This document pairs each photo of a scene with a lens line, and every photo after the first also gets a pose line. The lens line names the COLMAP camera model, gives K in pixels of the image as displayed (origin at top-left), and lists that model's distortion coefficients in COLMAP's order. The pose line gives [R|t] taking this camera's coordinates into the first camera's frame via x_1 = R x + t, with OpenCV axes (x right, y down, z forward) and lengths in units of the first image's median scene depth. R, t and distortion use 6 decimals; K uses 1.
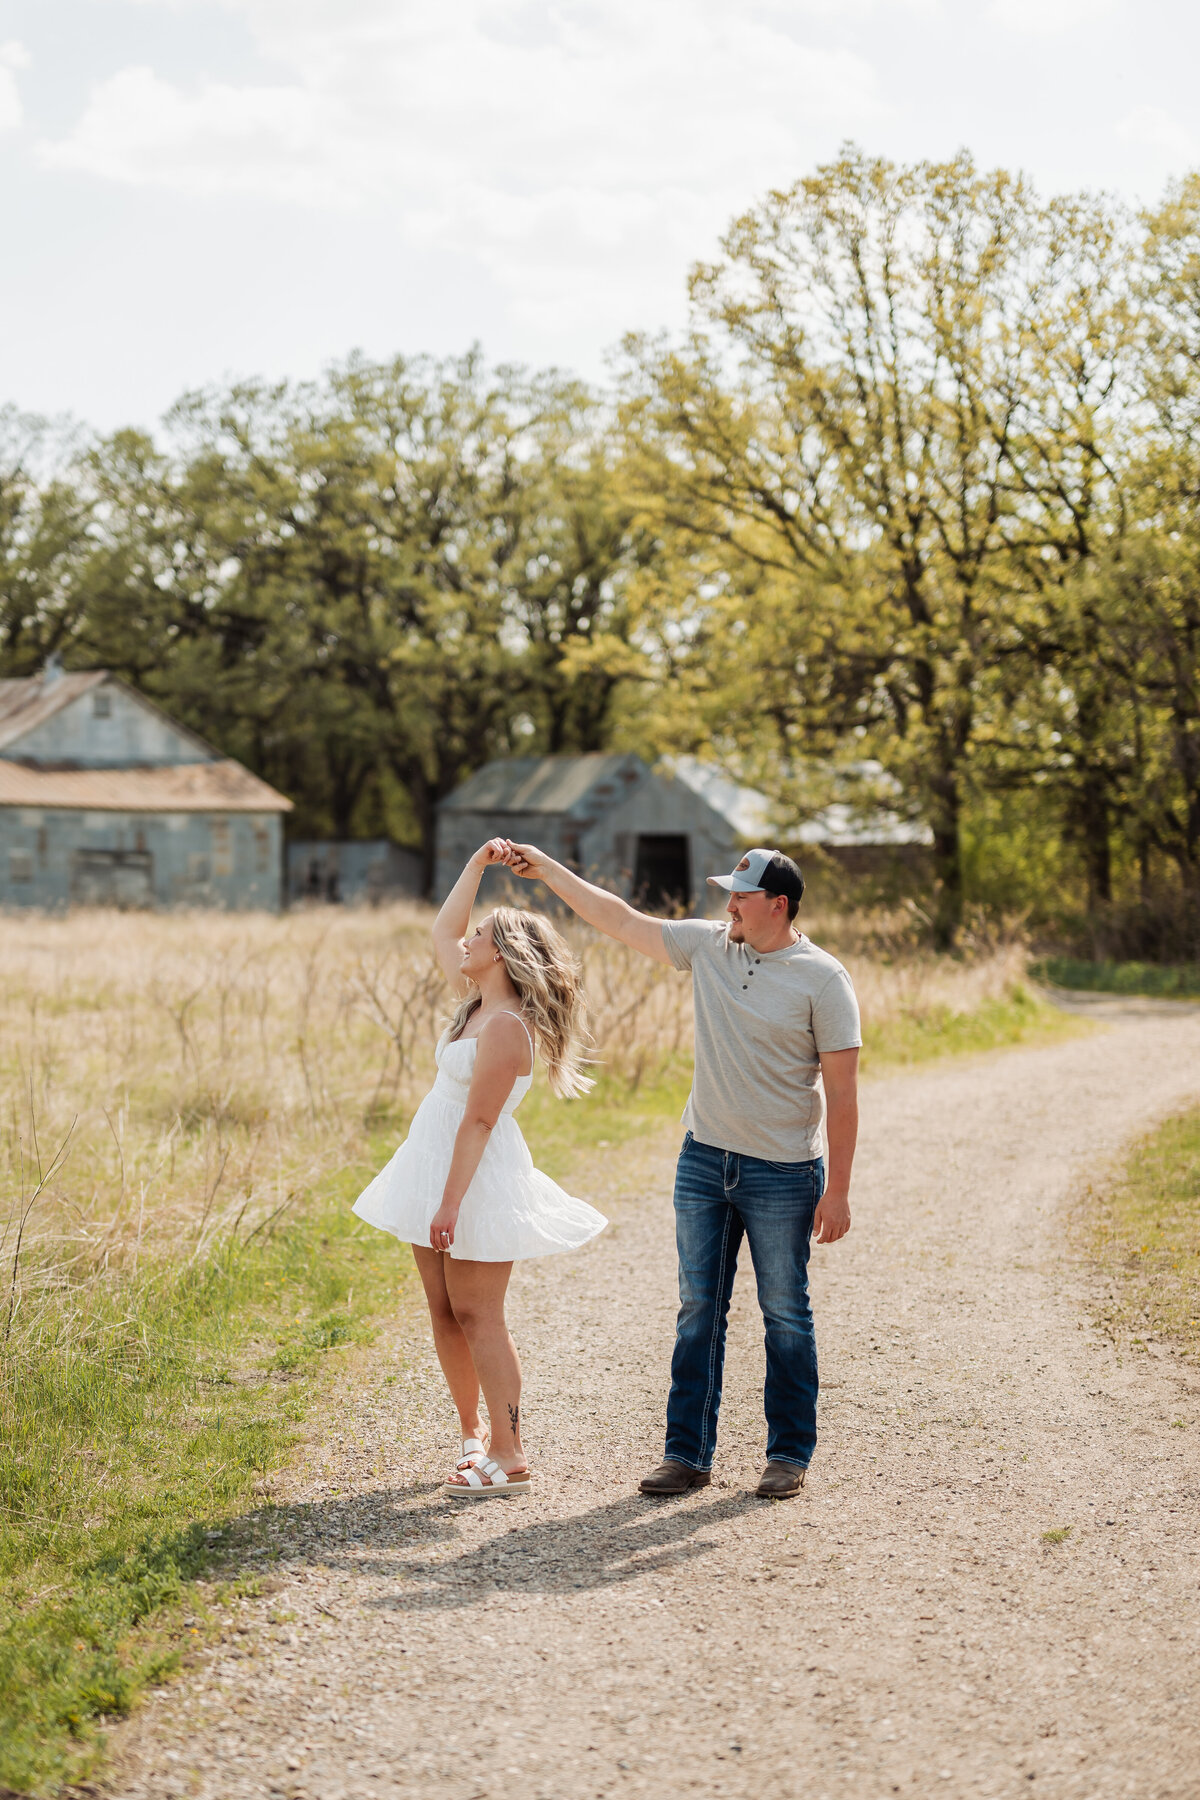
lens RADIAL K [[2716.1, 0, 600.0], [0, 2716.1, 900.0], [0, 0, 1]] dist [0.275849, 0.022296]
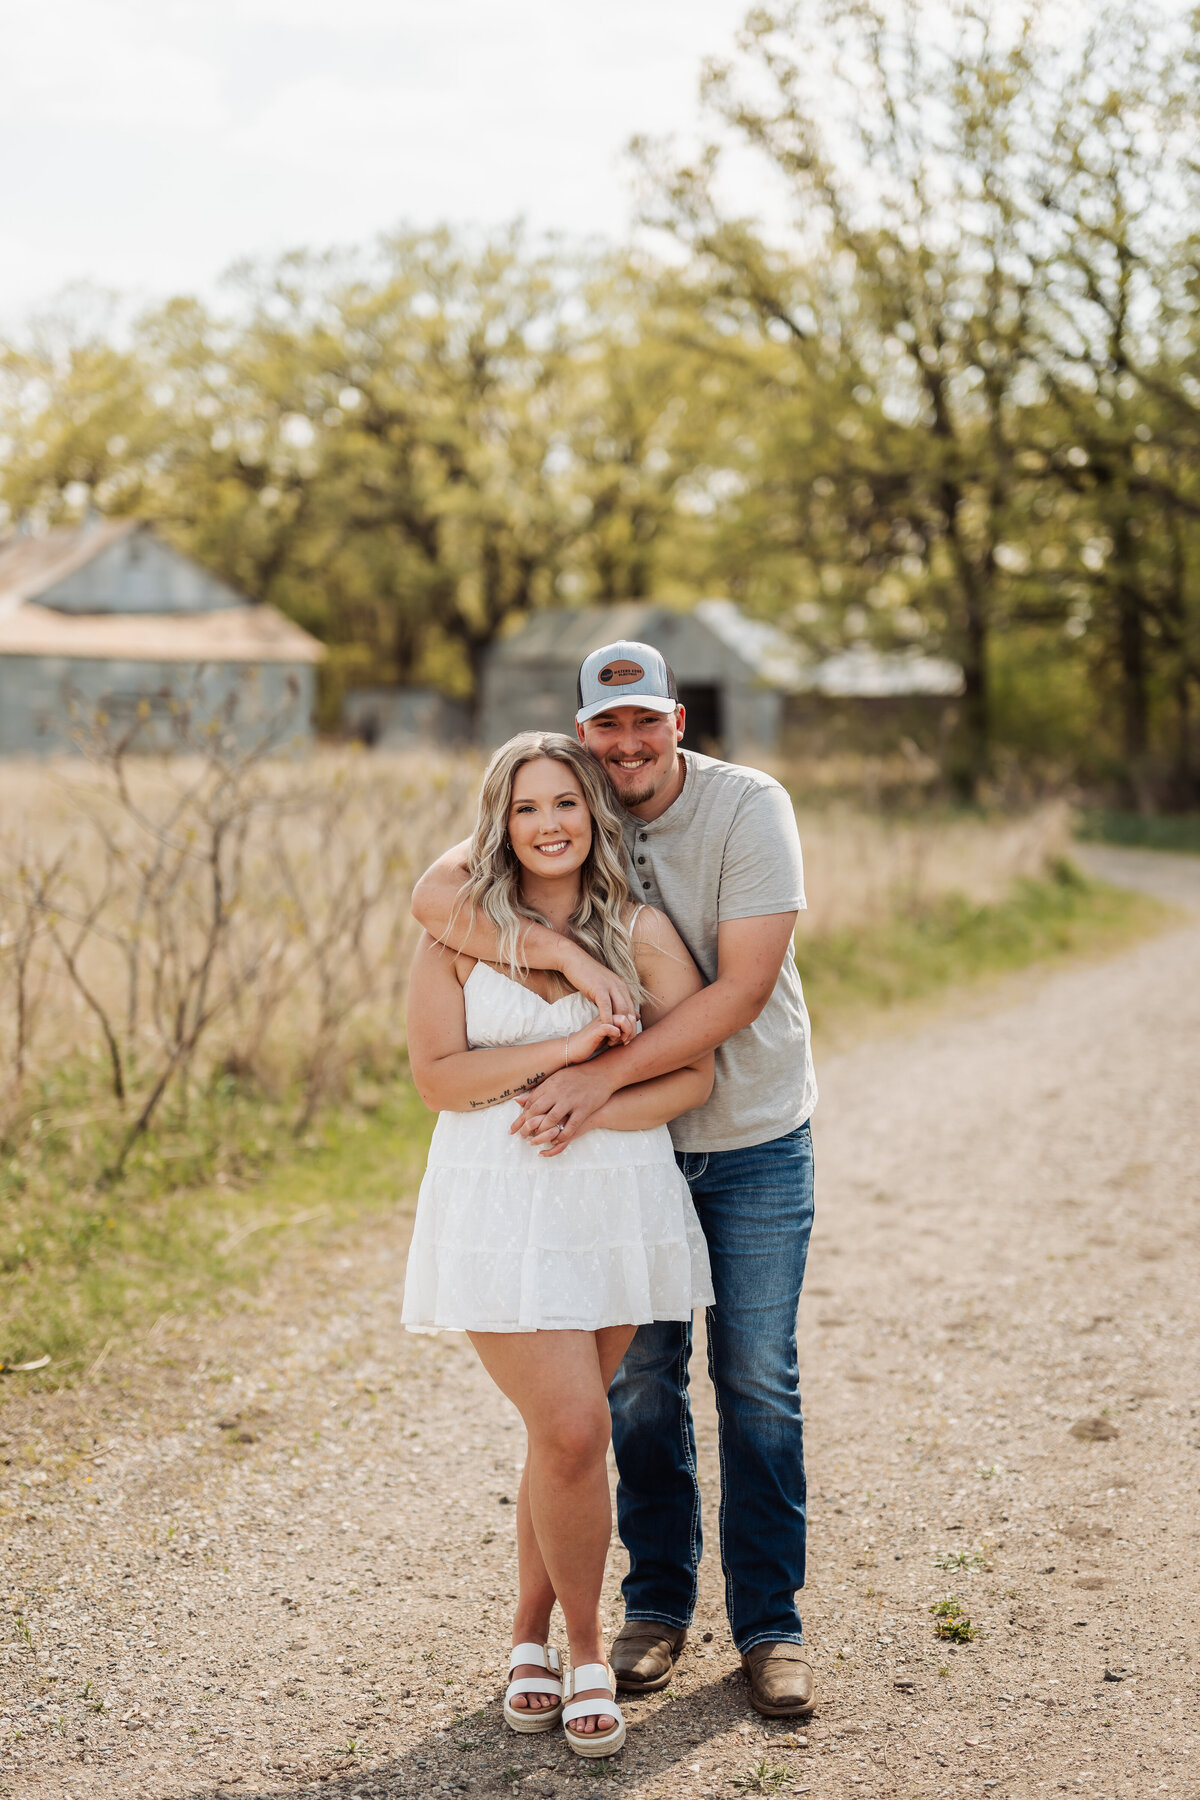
lens RADIAL K [[2467.6, 0, 600.0], [0, 2467.6, 900.0], [0, 0, 1]] dist [-0.008355, -0.020011]
pose [[0.999683, 0.000960, -0.025160, 0.014384], [0.000599, 0.998084, 0.061869, 0.000495], [0.025171, -0.061865, 0.997767, 0.106019]]
